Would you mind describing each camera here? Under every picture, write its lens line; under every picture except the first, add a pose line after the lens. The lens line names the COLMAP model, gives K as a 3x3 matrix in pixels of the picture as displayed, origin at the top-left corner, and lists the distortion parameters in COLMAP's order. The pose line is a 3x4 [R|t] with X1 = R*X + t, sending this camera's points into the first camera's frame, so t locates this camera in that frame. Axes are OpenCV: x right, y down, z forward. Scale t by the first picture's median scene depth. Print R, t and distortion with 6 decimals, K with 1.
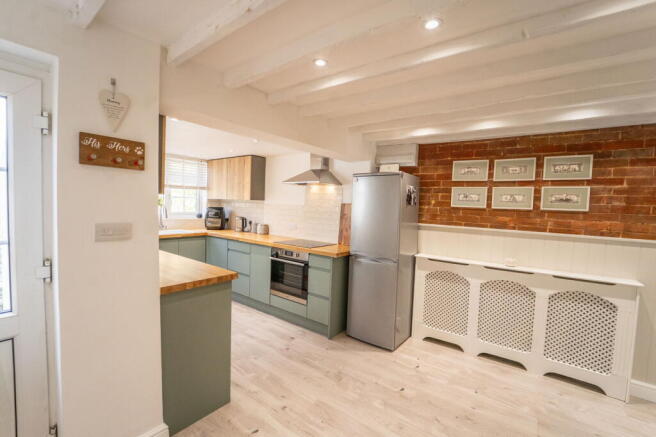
lens RADIAL K [[269.4, 0, 328.1], [0, 269.4, 218.6], [0, 0, 1]] dist [-0.030366, -0.000104]
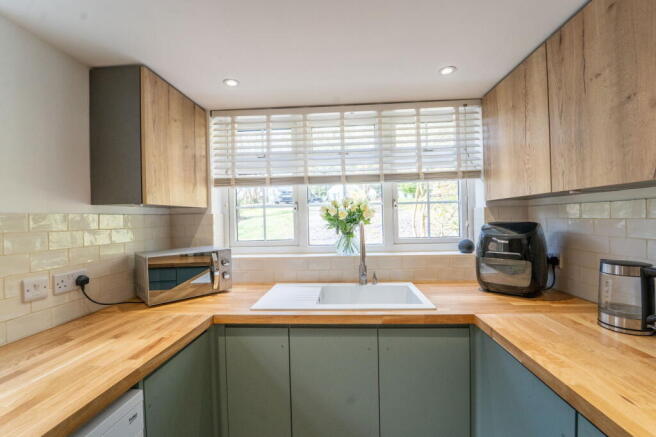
lens RADIAL K [[269.4, 0, 330.8], [0, 269.4, 218.4], [0, 0, 1]] dist [-0.030366, -0.000104]
pose [[0.523639, -0.046665, -0.850661, -0.263274], [0.001222, 0.998539, -0.054025, -0.030987], [0.851939, 0.027250, 0.522931, 0.654166]]
